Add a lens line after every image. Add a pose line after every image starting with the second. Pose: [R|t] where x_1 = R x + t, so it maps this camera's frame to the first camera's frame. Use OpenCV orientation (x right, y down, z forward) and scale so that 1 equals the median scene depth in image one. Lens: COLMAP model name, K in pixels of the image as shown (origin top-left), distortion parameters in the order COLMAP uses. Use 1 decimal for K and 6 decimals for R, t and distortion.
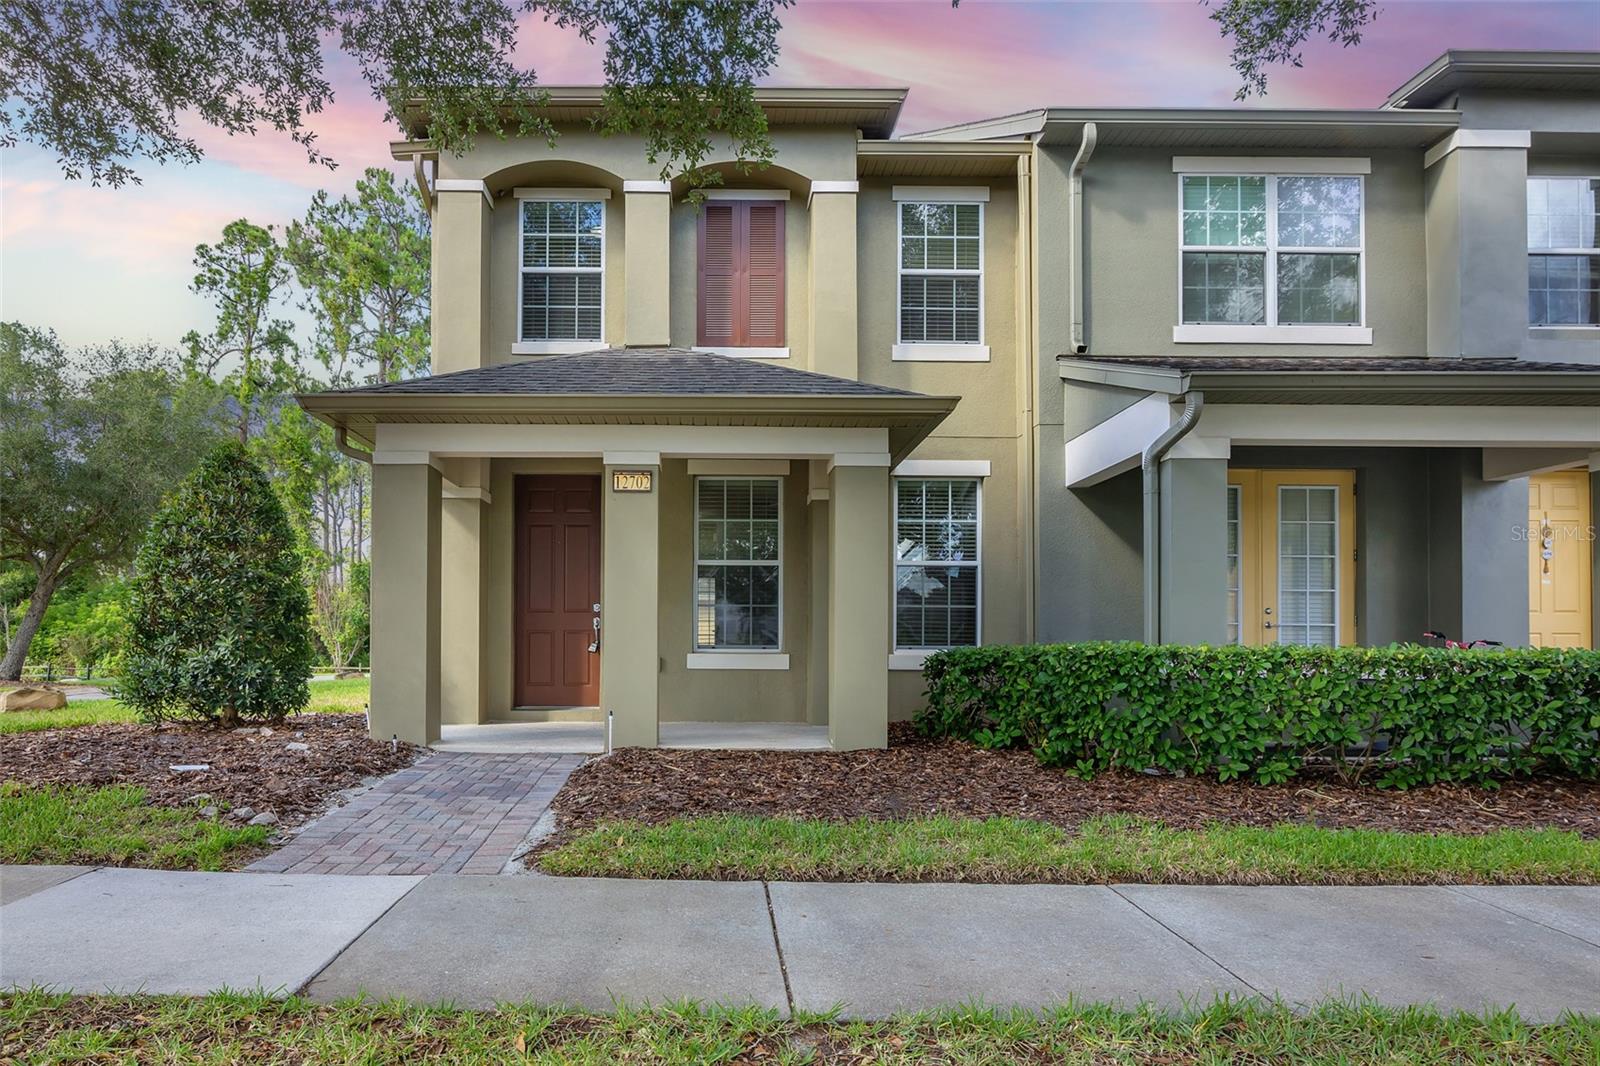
lens RADIAL K [[947.4, 0, 801.0], [0, 947.4, 617.4], [0, 0, 1]] dist [-0.003679, -0.001785]
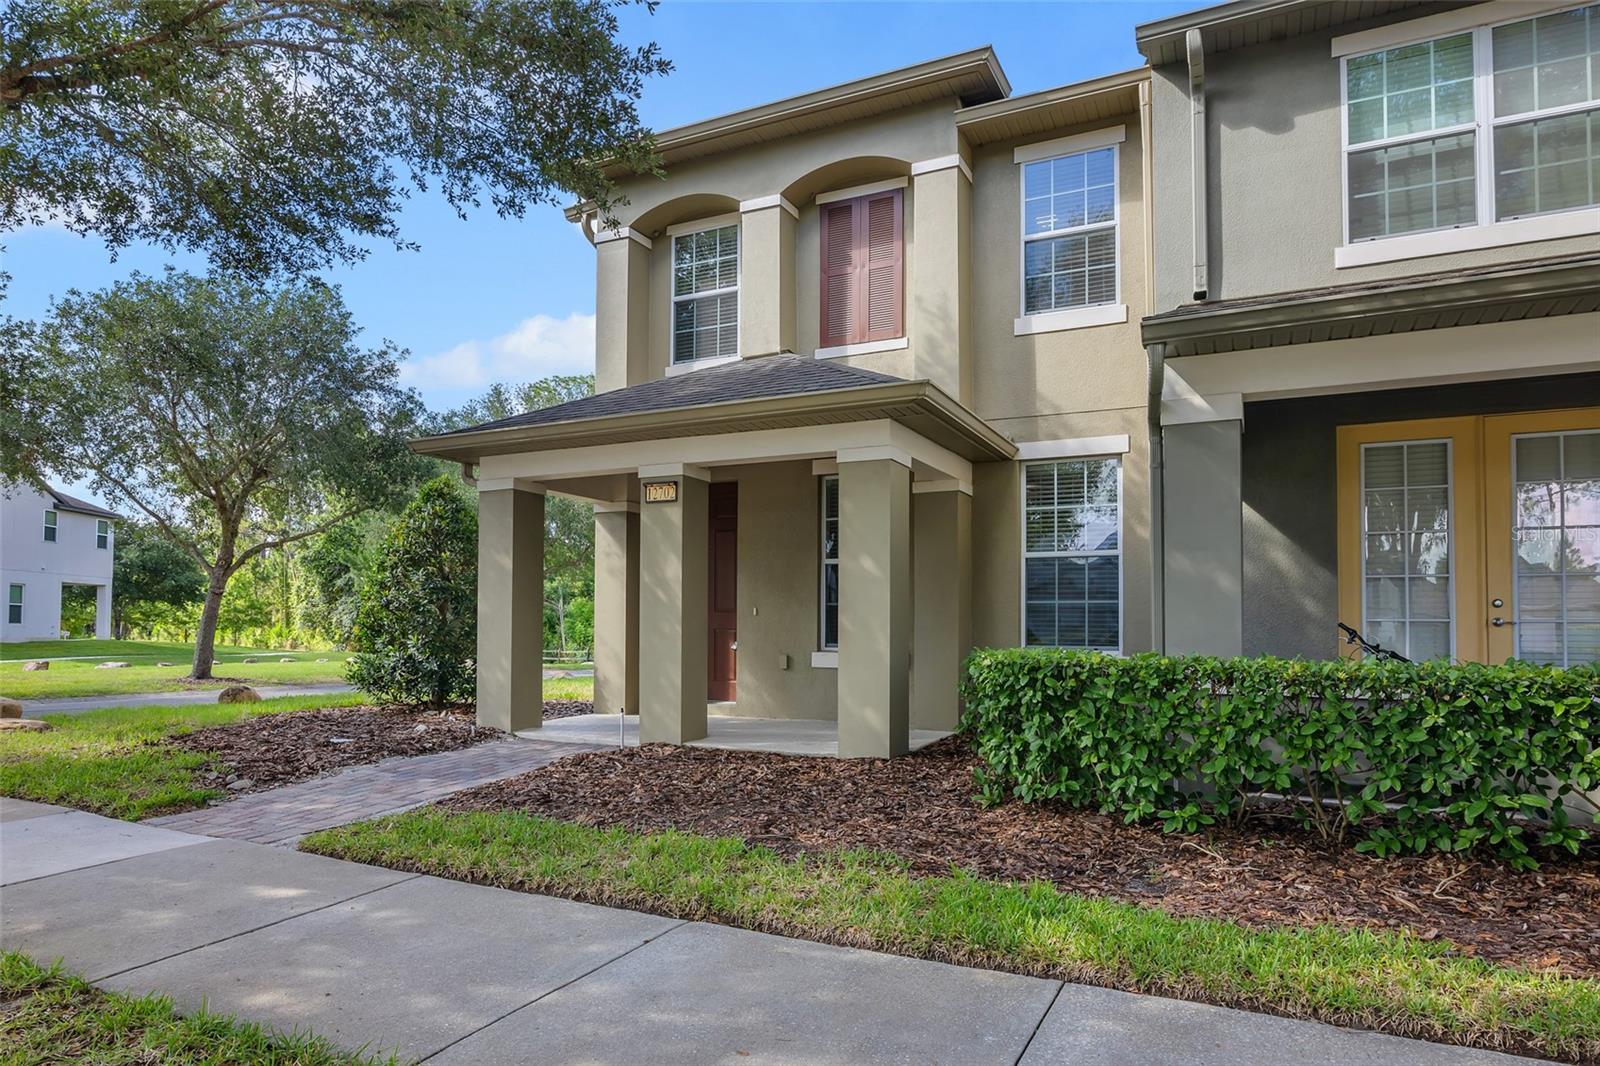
lens RADIAL K [[953.7, 0, 801.1], [0, 953.7, 587.9], [0, 0, 1]] dist [0.001183, -0.001393]
pose [[0.901042, -0.020137, -0.433263, 0.323359], [0.011138, 0.999667, -0.023298, -0.007047], [0.433588, 0.016167, 0.900966, 0.080663]]
